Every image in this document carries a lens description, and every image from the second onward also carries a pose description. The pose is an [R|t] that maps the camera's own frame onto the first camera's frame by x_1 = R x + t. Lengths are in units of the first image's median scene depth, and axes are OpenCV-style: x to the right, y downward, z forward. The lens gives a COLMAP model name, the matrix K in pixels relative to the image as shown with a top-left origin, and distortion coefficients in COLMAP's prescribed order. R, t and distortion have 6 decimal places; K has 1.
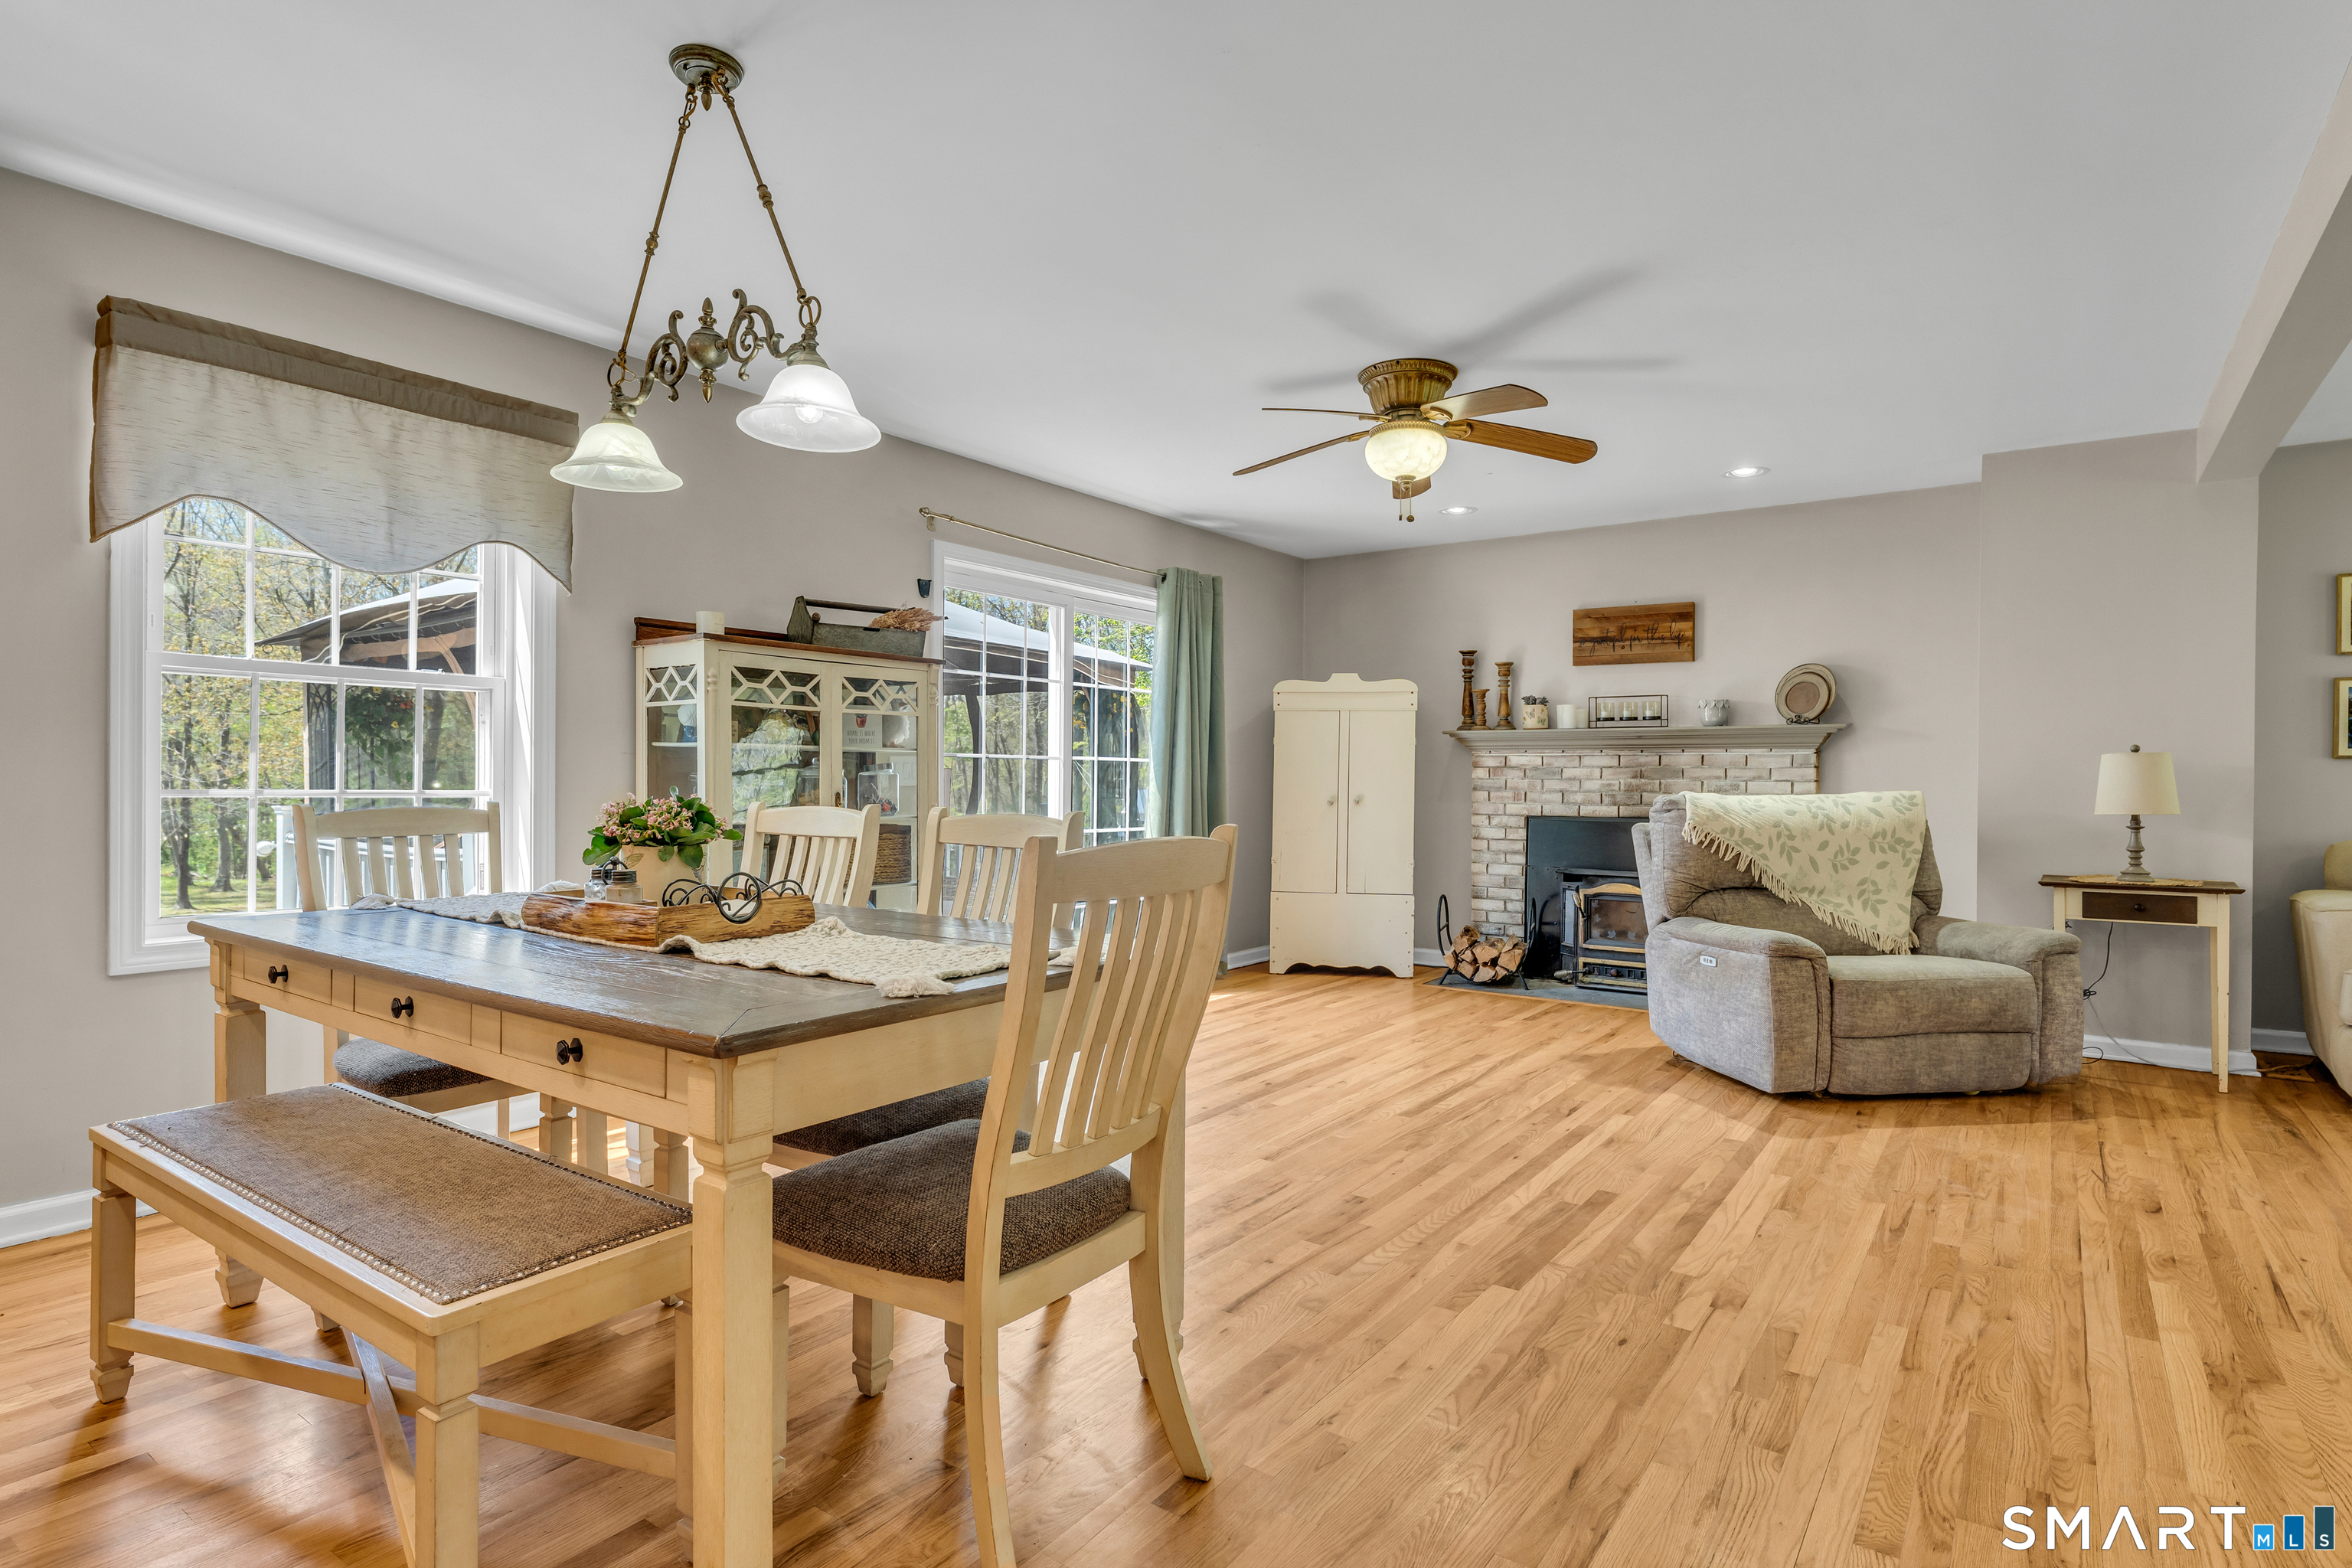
lens RADIAL K [[1204.7, 0, 1176.2], [0, 1204.7, 782.7], [0, 0, 1]] dist [-0.001623, -0.000706]
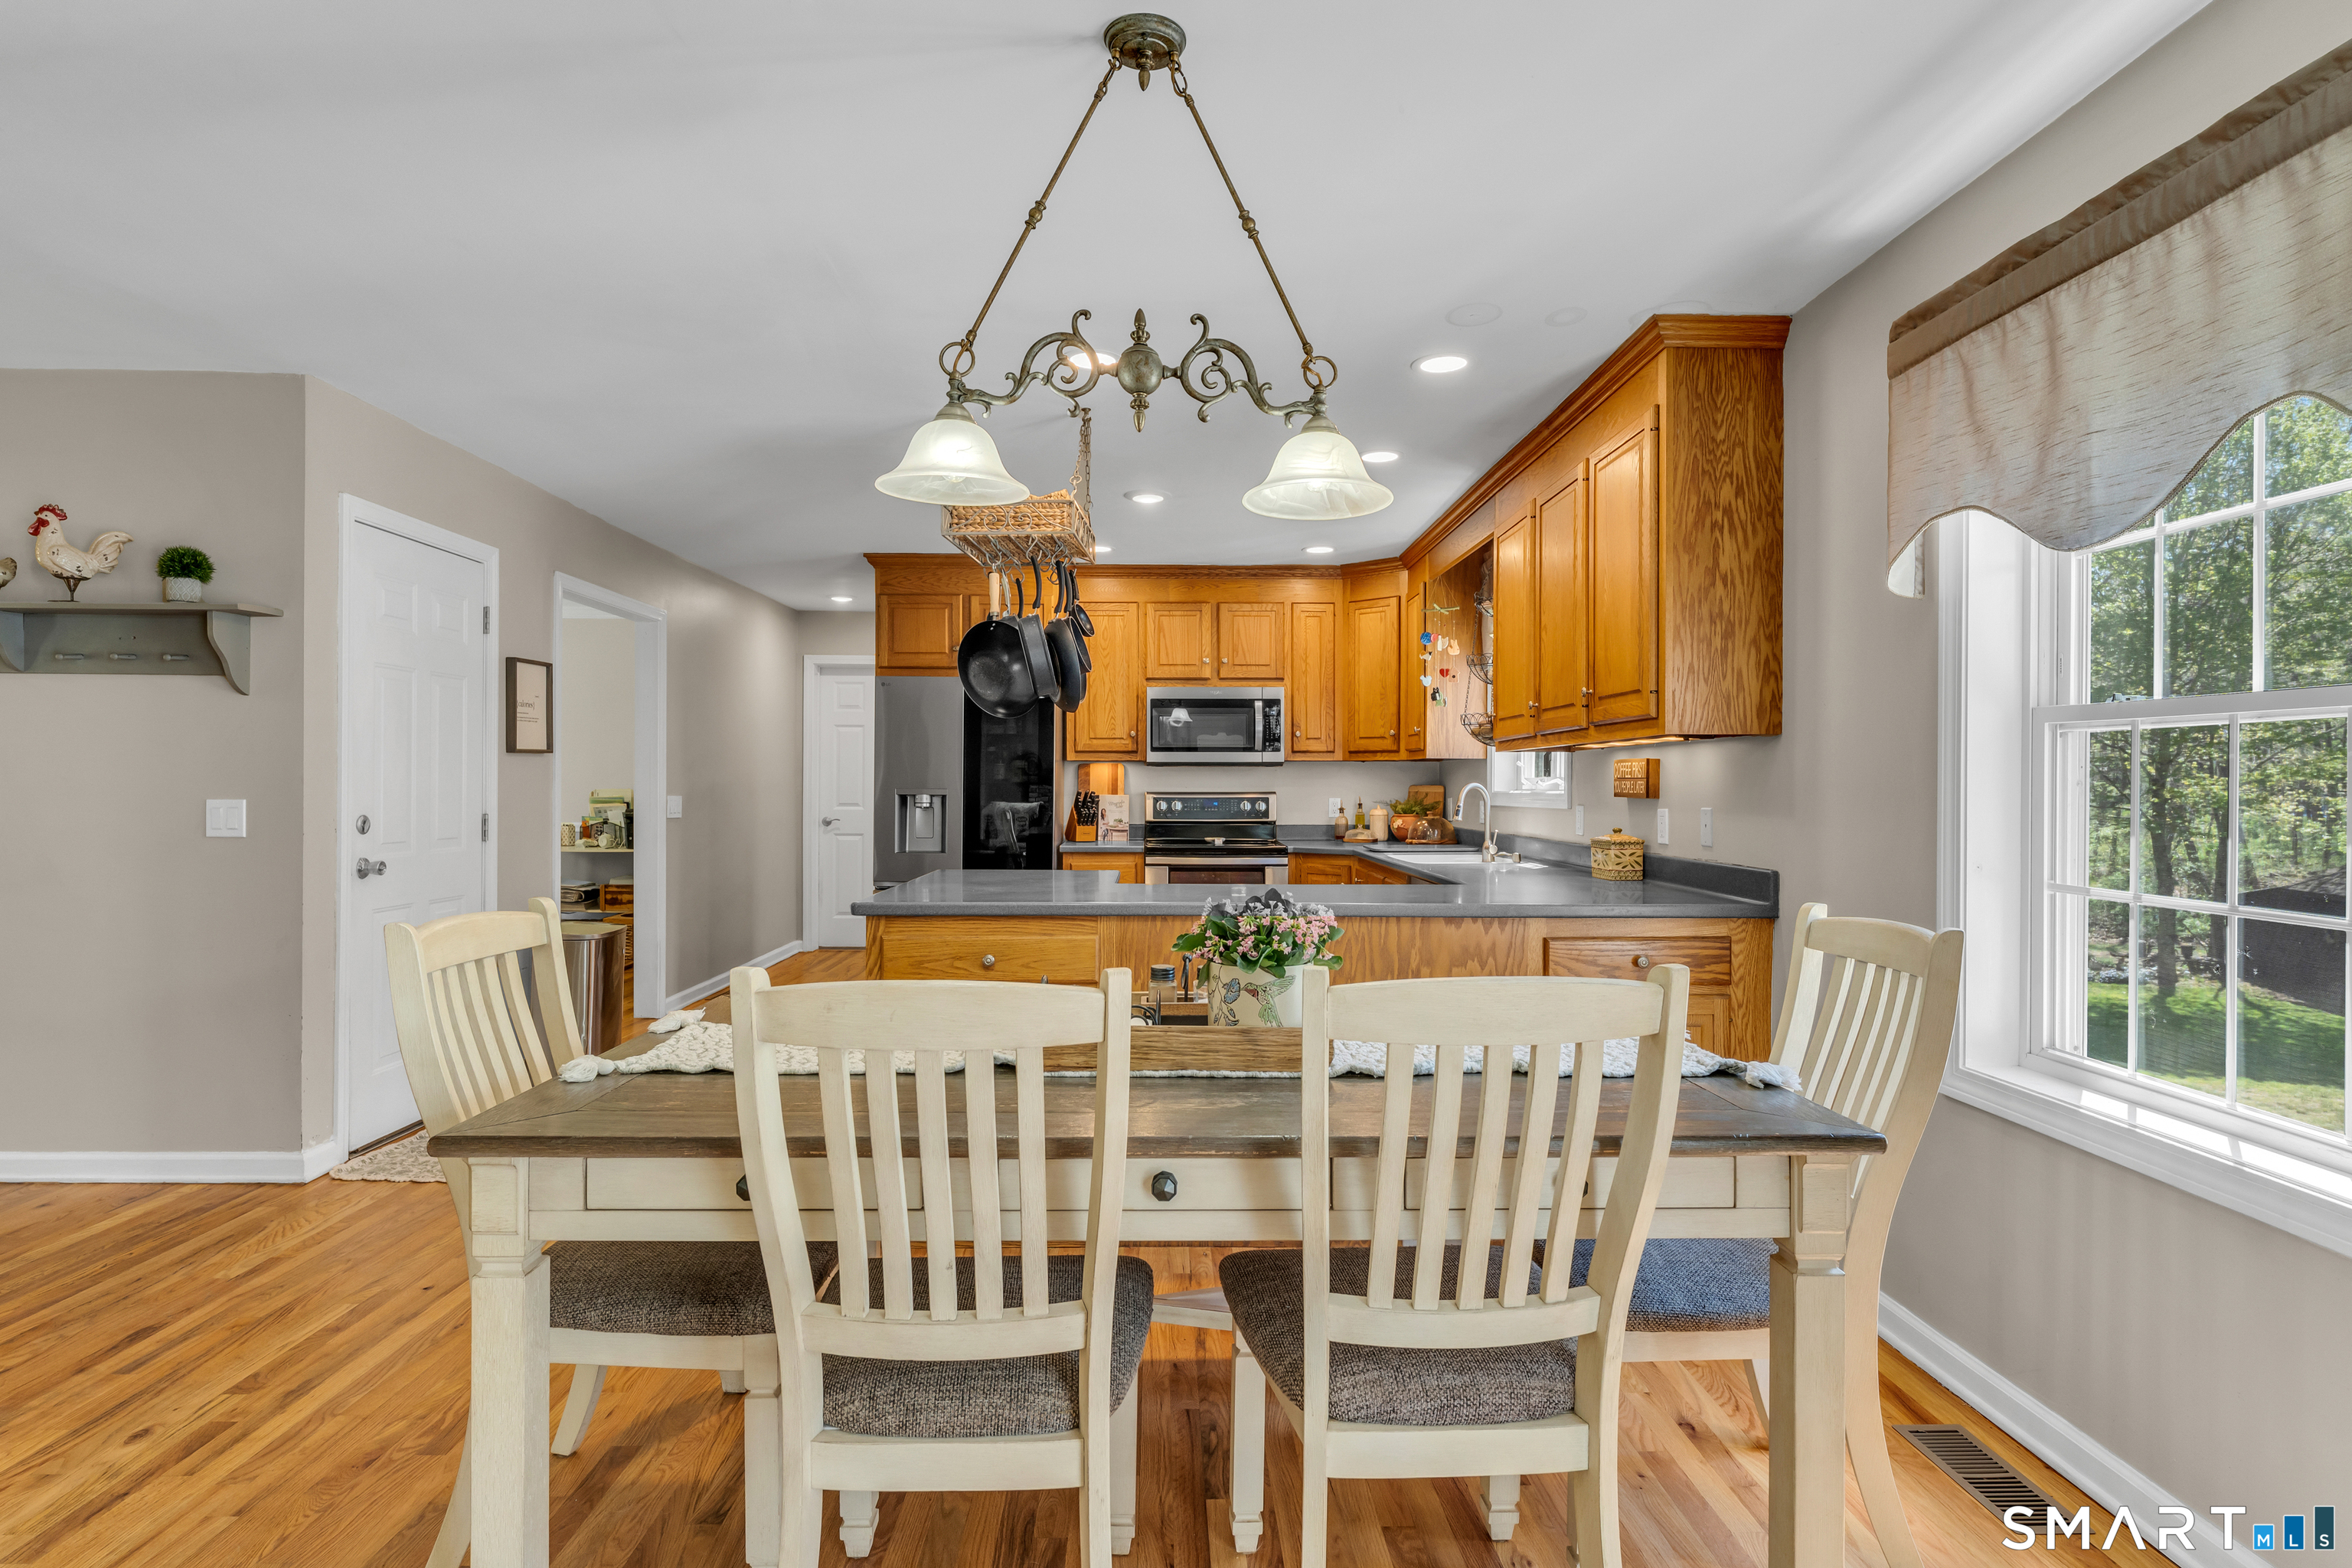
lens RADIAL K [[1204.7, 0, 1176.2], [0, 1204.7, 782.7], [0, 0, 1]] dist [-0.001623, -0.000706]
pose [[-0.801018, -0.012646, -0.598507, 0.036730], [-0.013342, 0.999906, -0.003271, -0.025222], [0.598492, 0.005366, -0.801111, 0.650446]]
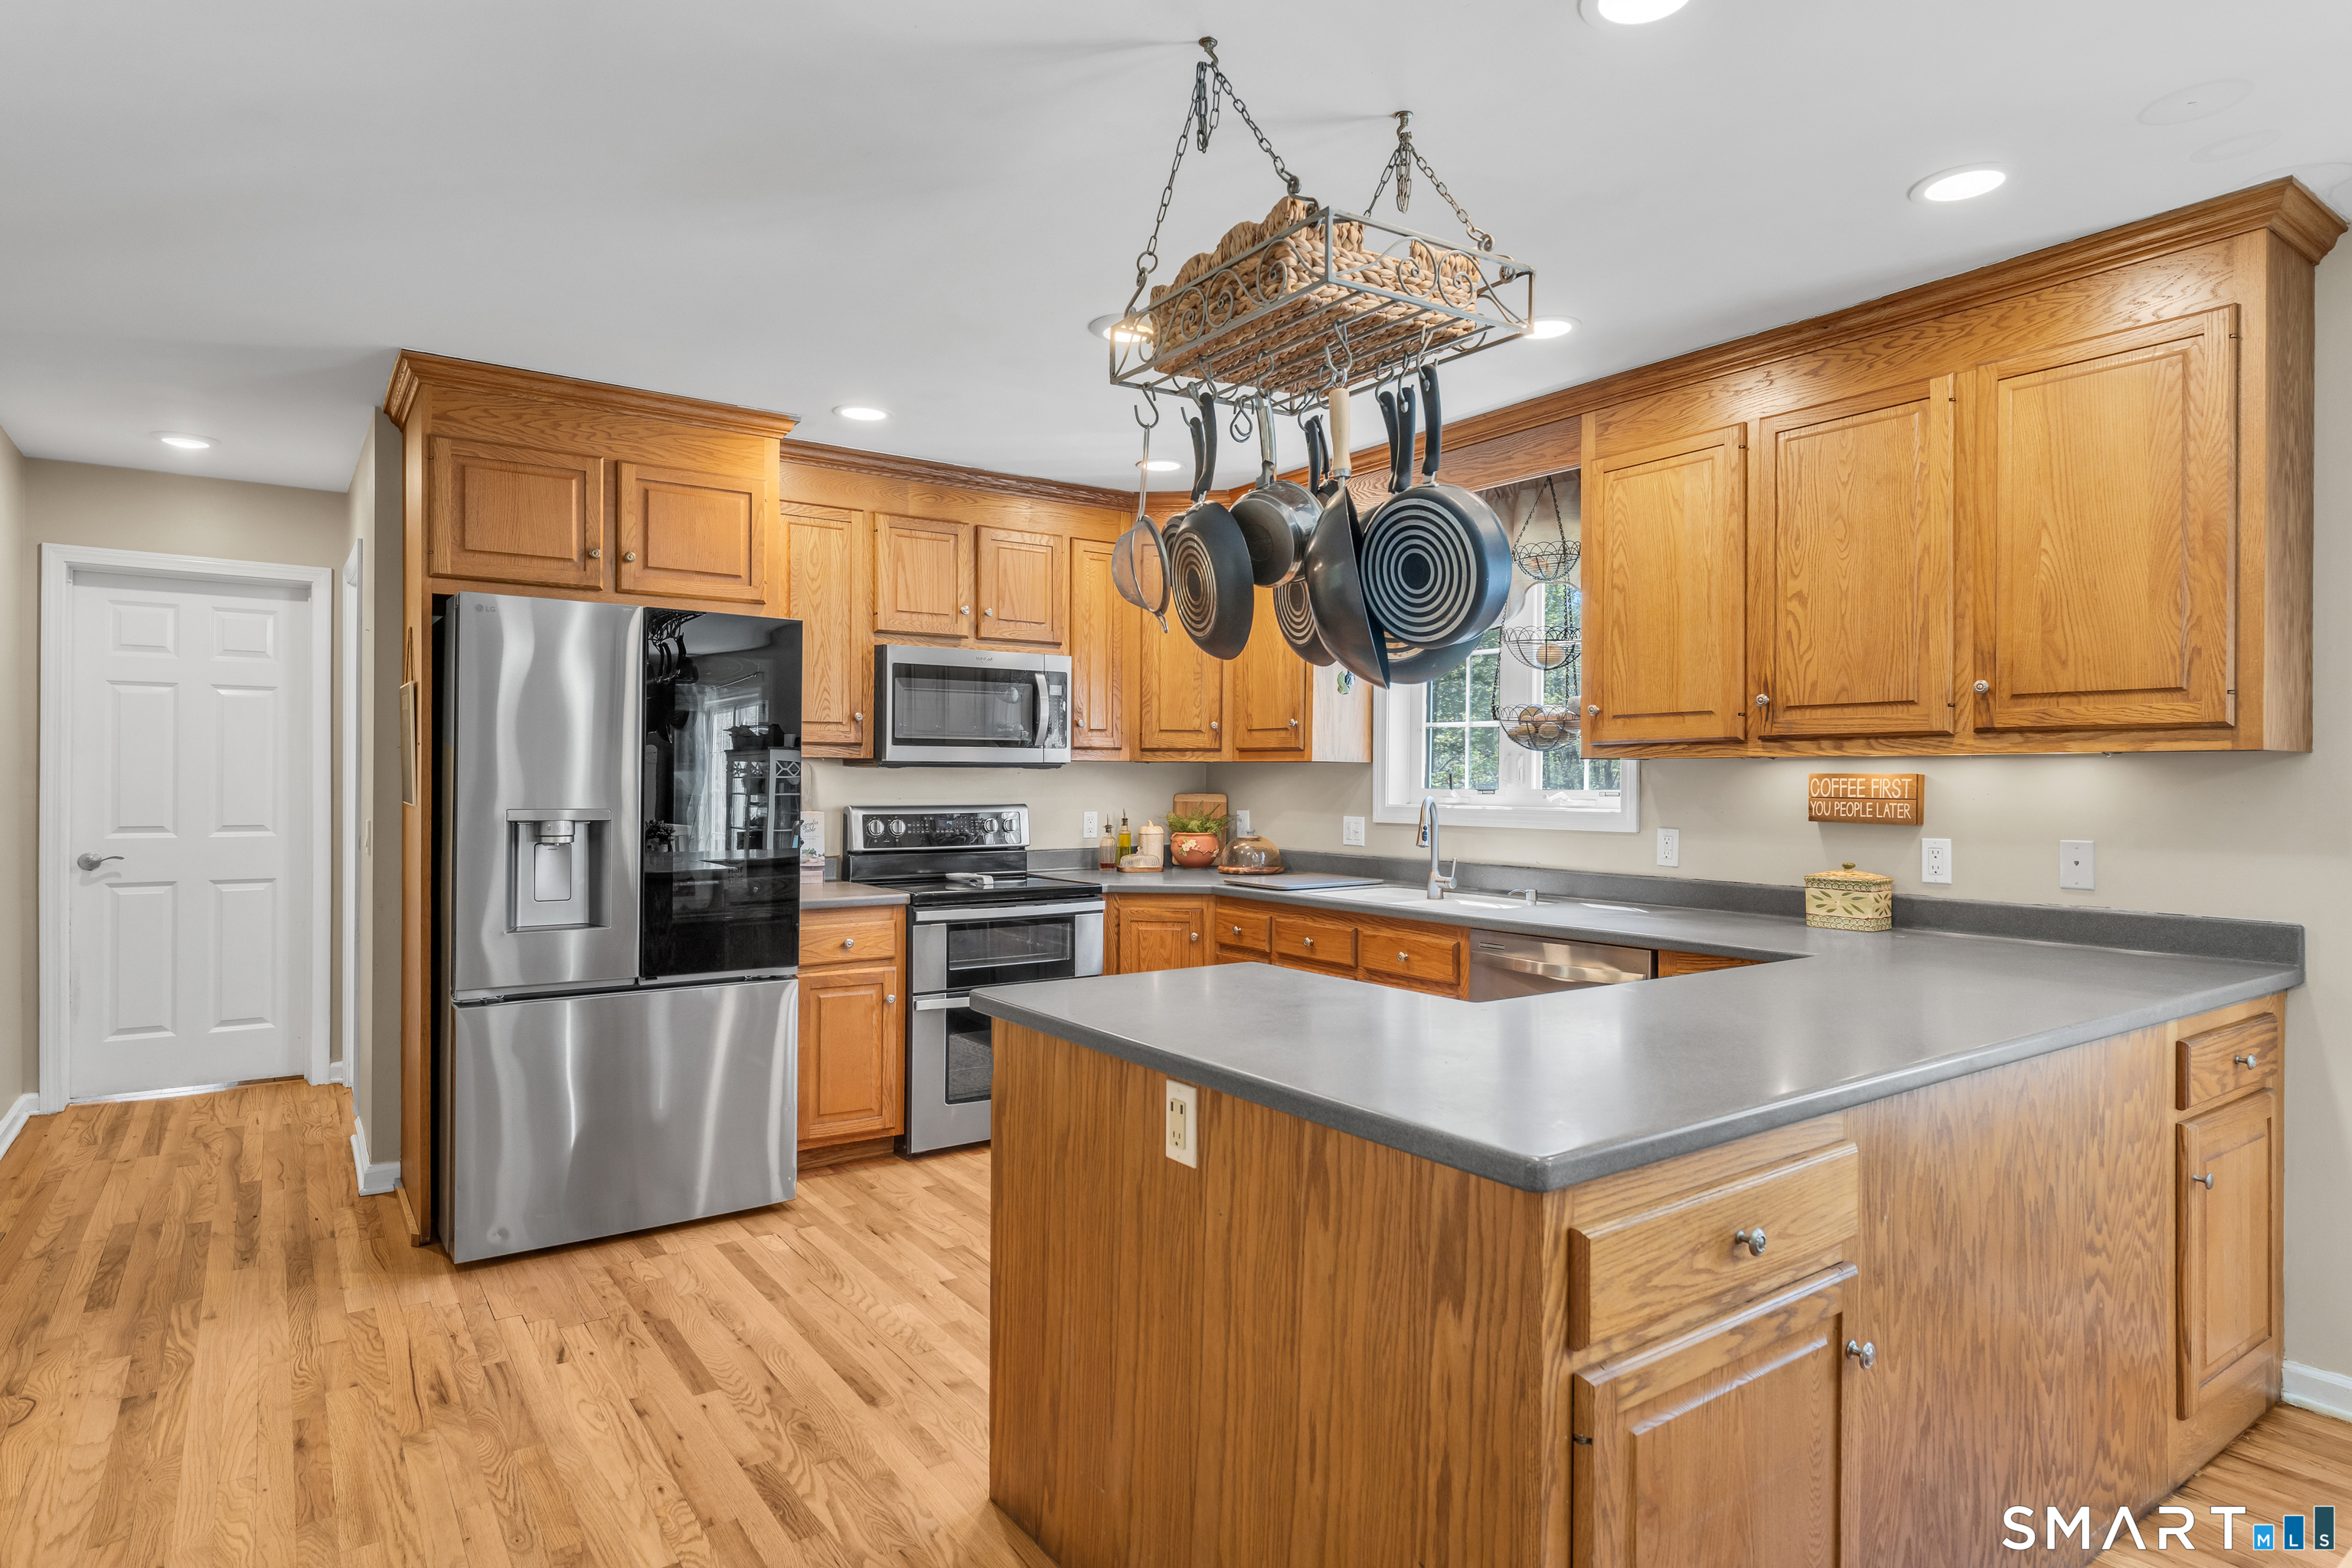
lens RADIAL K [[1292.0, 0, 1176.0], [0, 1292.0, 784.0], [0, 0, 1]] dist [-0.001795, -0.000747]
pose [[-0.325329, -0.006693, -0.945577, 0.059848], [-0.013280, 0.999909, -0.002509, -0.034372], [0.945508, 0.011741, -0.325388, 0.164458]]
